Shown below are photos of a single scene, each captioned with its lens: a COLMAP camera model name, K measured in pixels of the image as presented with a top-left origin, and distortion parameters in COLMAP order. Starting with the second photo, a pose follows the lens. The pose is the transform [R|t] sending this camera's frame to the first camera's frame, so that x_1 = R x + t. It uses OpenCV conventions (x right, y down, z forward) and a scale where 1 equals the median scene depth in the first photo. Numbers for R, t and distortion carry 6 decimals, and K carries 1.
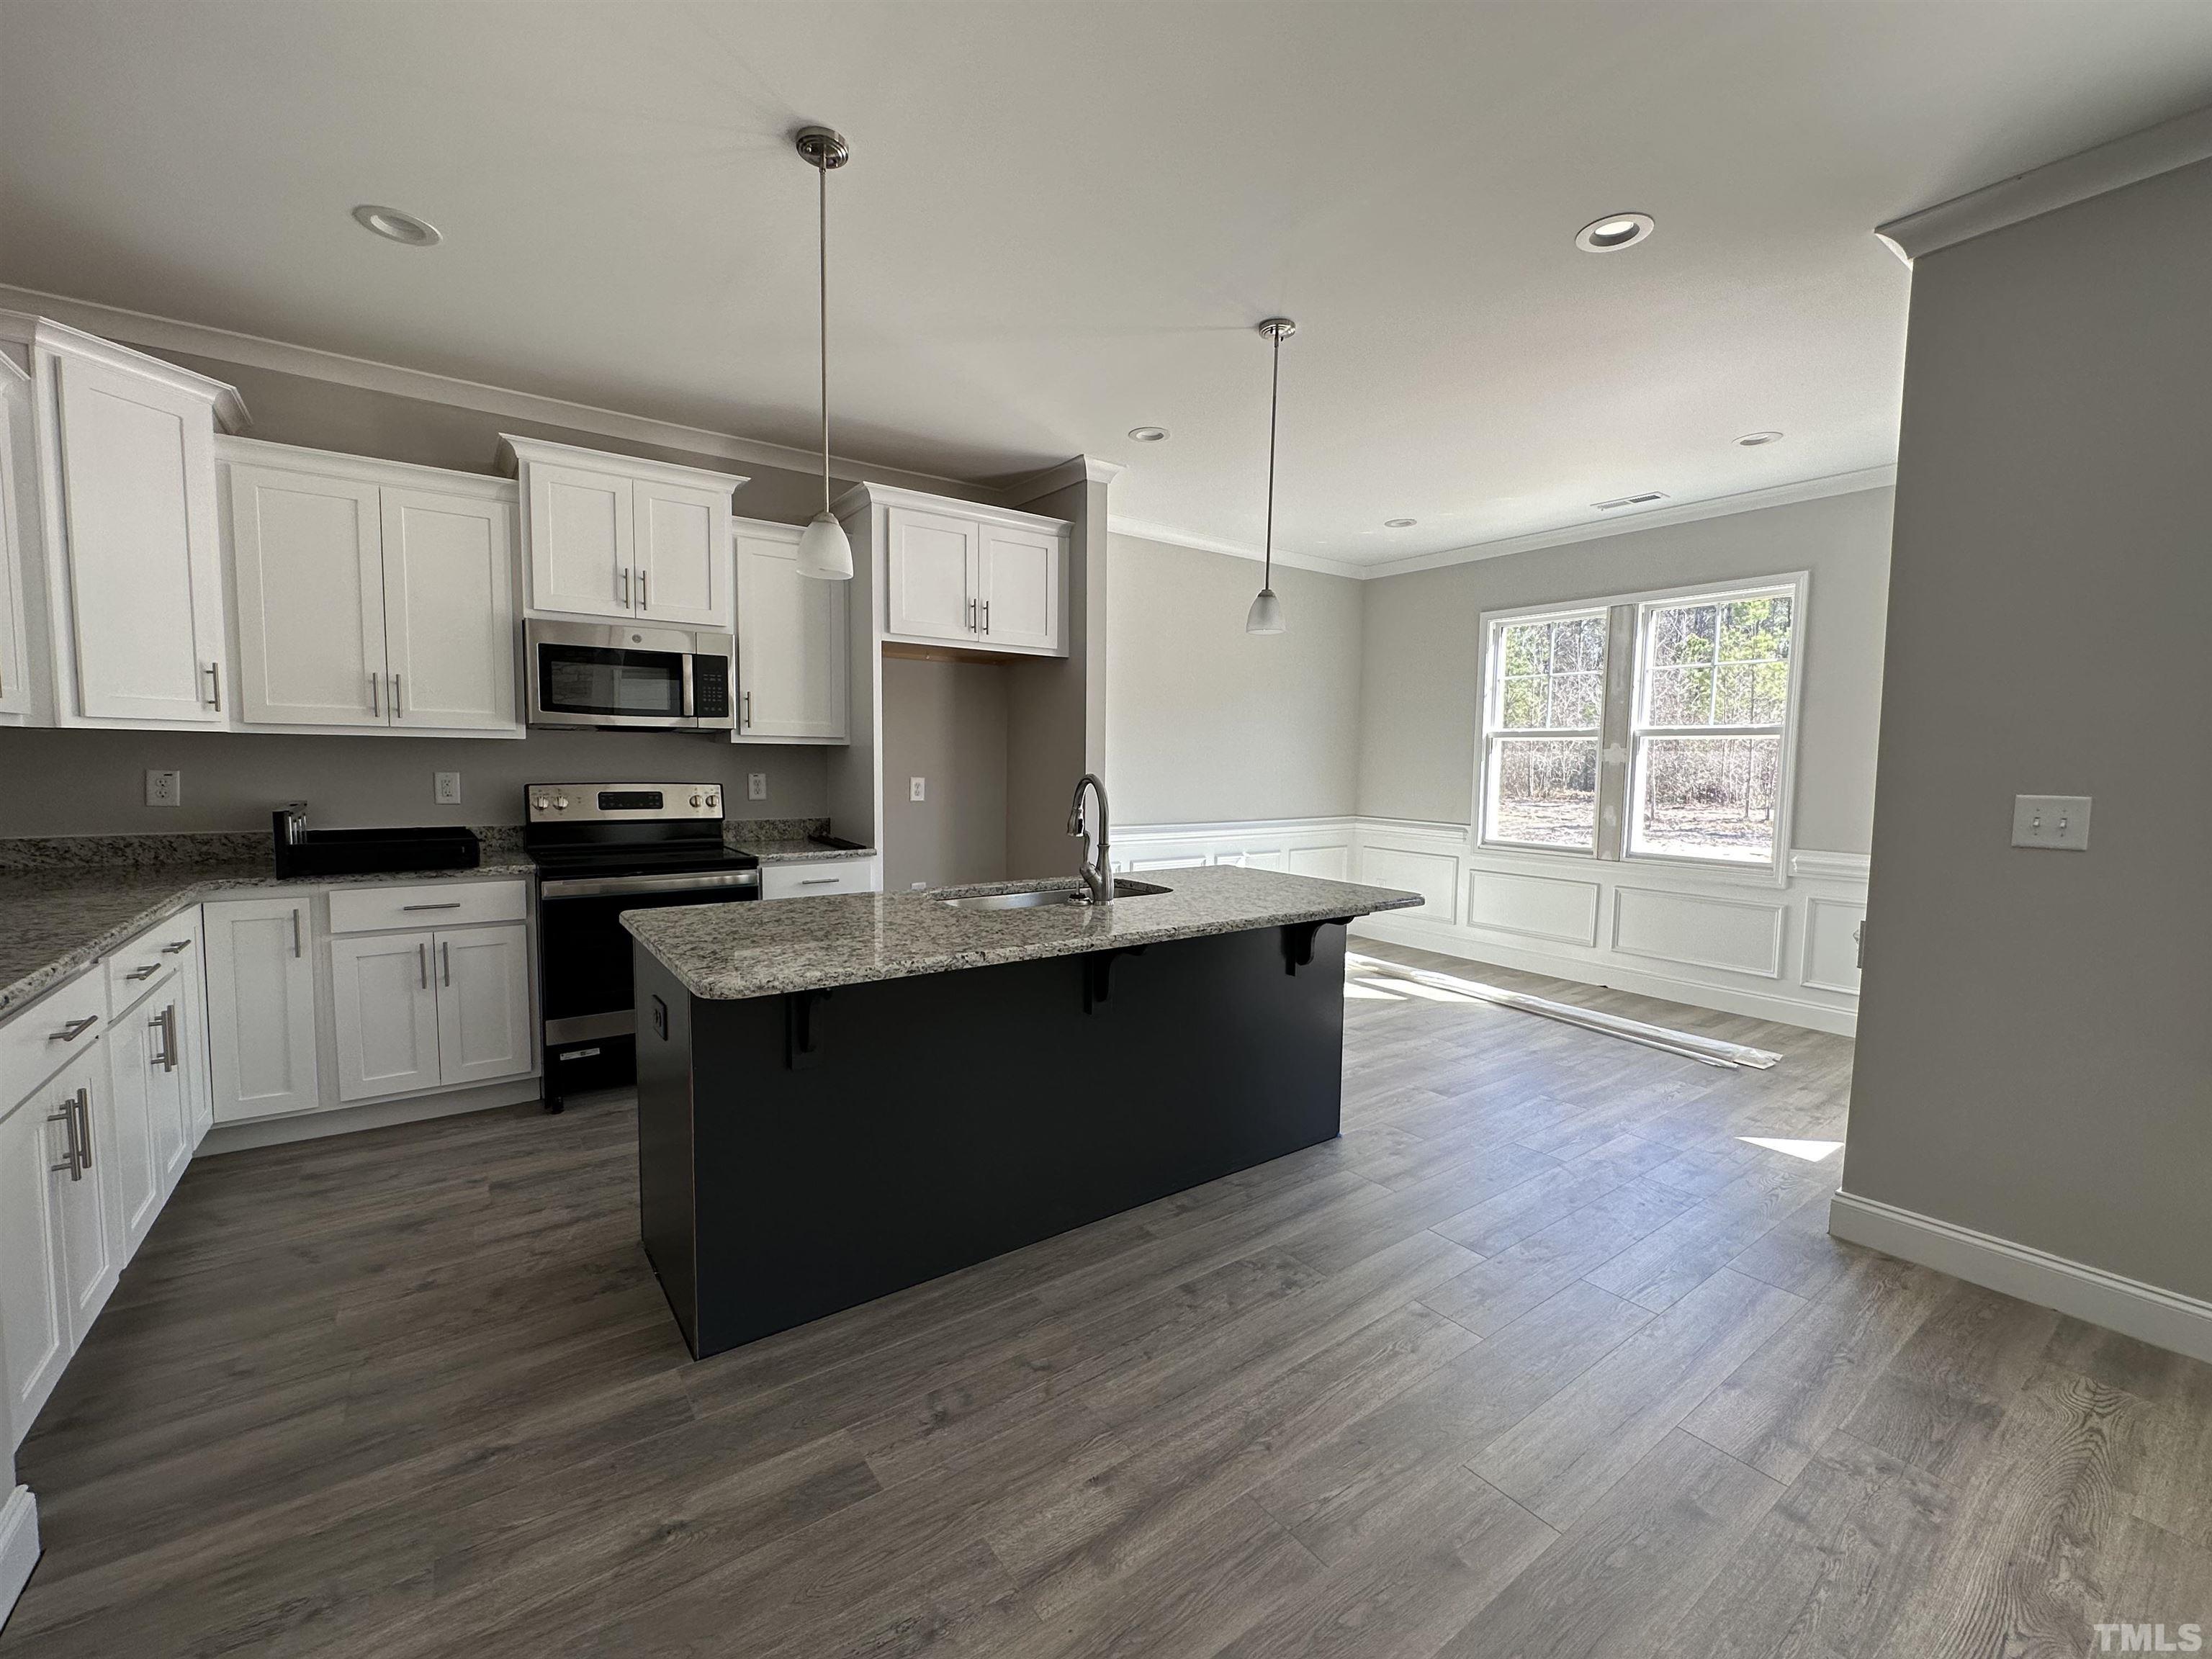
lens RADIAL K [[925.7, 0, 1106.0], [0, 925.7, 829.5], [0, 0, 1]] dist [-0.000296, -0.000367]
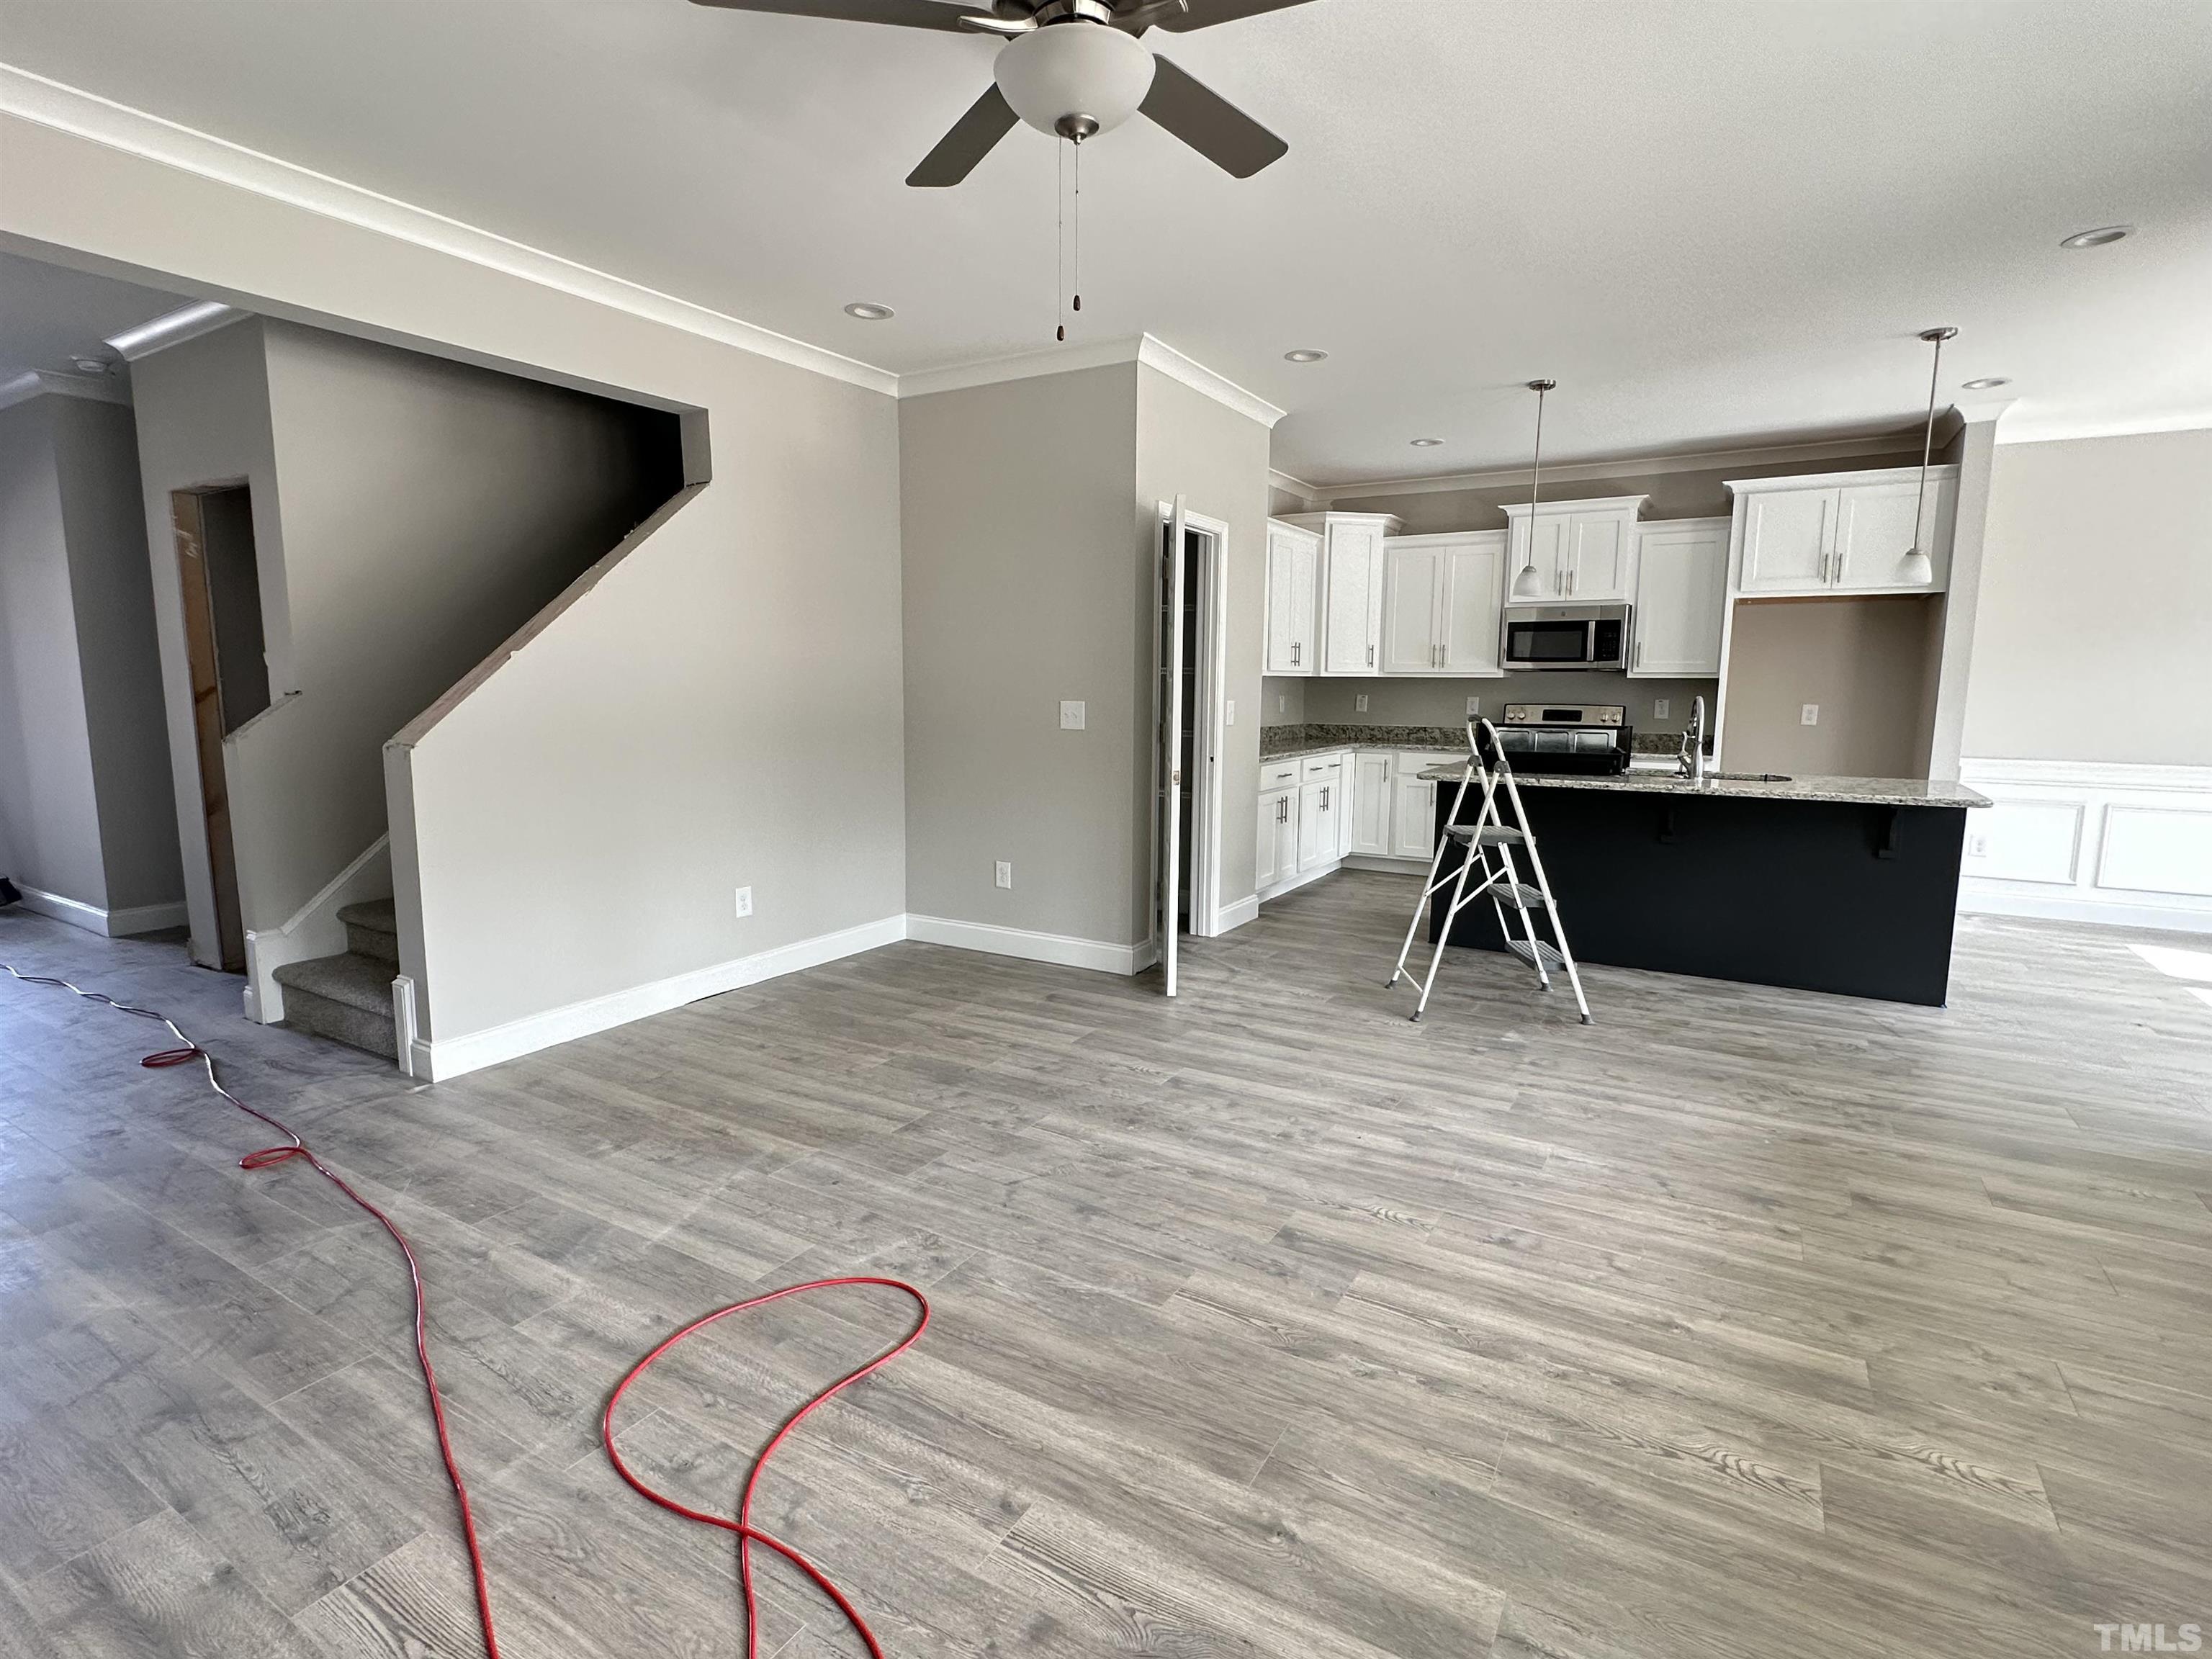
lens RADIAL K [[1090.2, 0, 1106.0], [0, 1090.2, 829.5], [0, 0, 1]] dist [-0.001023, -0.000578]
pose [[0.394970, 0.112332, -0.911801, 0.943209], [-0.071804, 0.993235, 0.091260, 0.050651], [0.915884, 0.029426, 0.400364, -0.475475]]
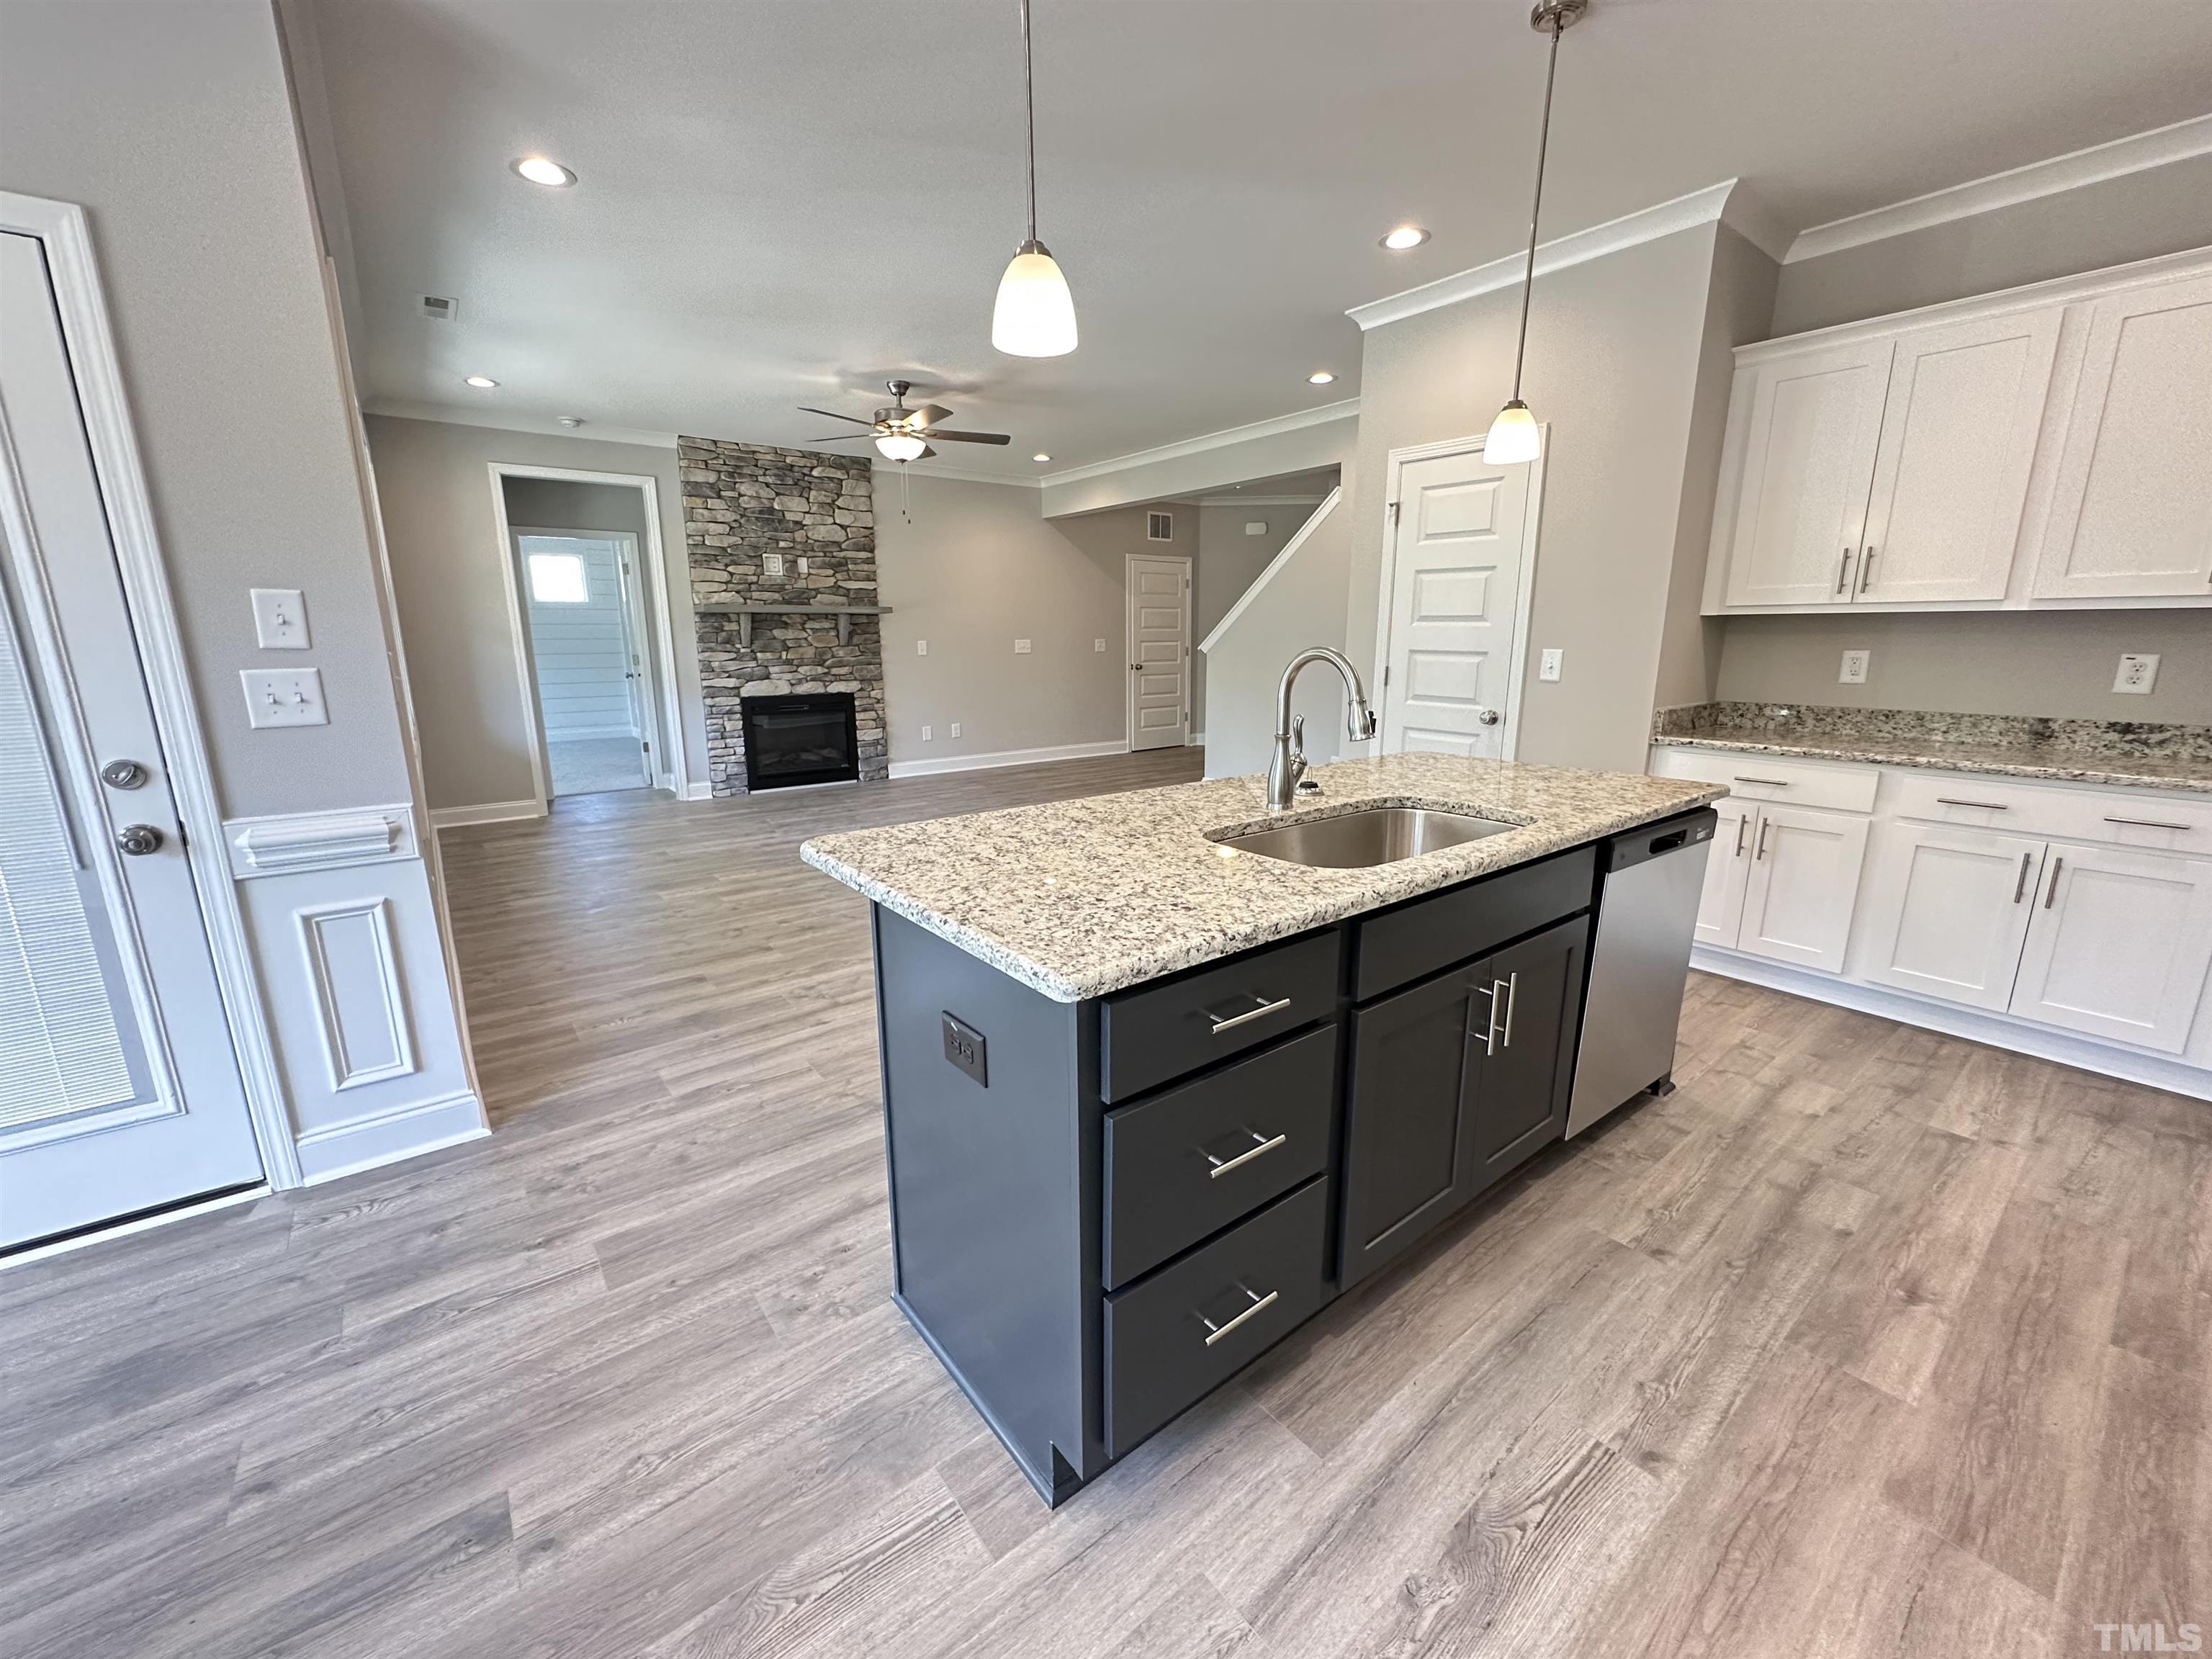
lens RADIAL K [[874.2, 0, 1106.0], [0, 874.2, 829.5], [0, 0, 1]] dist [-0.000636, 0.000014]
pose [[-0.999218, 0.000069, -0.039538, 0.128962], [-0.011578, 0.955654, 0.294265, -0.091295], [0.037805, 0.294493, -0.954906, 1.271051]]
